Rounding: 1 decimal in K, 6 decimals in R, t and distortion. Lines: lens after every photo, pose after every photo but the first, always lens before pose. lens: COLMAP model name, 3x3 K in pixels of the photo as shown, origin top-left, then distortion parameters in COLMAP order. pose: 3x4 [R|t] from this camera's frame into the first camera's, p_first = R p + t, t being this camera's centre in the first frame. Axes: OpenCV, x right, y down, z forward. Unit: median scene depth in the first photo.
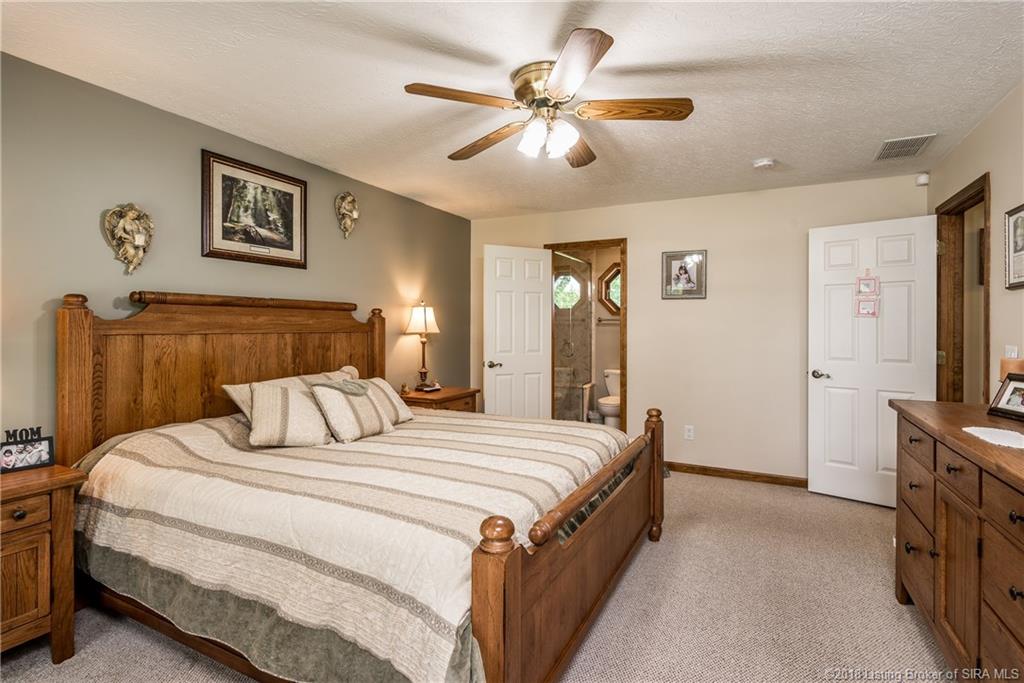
lens RADIAL K [[505.8, 0, 512.9], [0, 505.8, 335.8], [0, 0, 1]] dist [-0.002789, 0.001491]
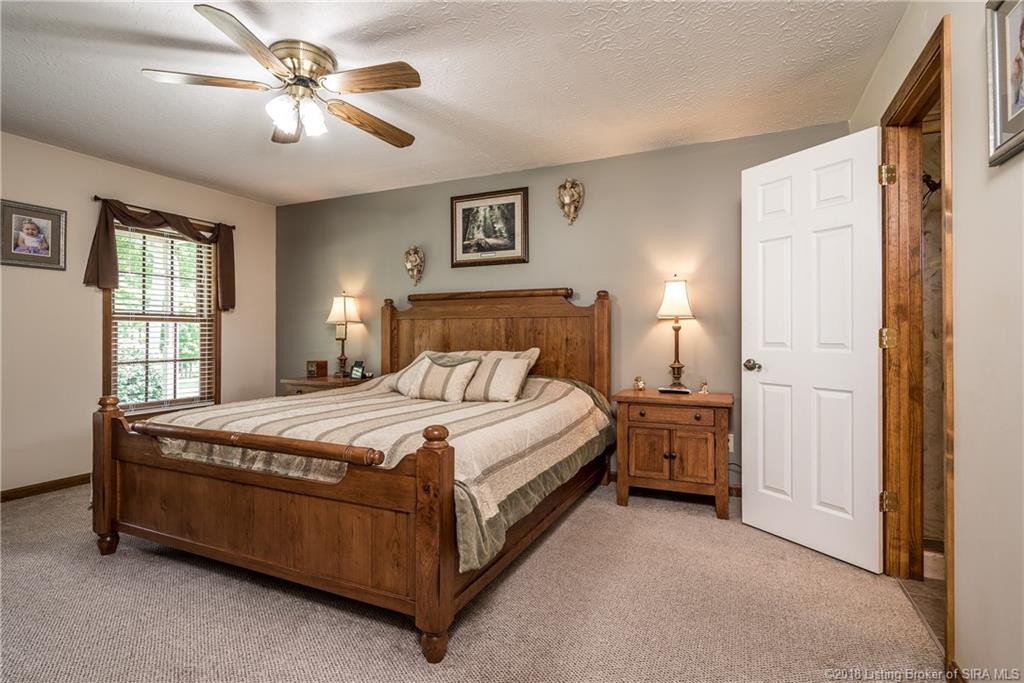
lens RADIAL K [[505.8, 0, 513.6], [0, 505.8, 337.0], [0, 0, 1]] dist [-0.002789, 0.001491]
pose [[0.040475, 0.004767, -0.999169, 0.798208], [-0.016223, 0.999860, 0.004113, 0.036081], [0.999049, 0.016043, 0.040546, 0.989699]]
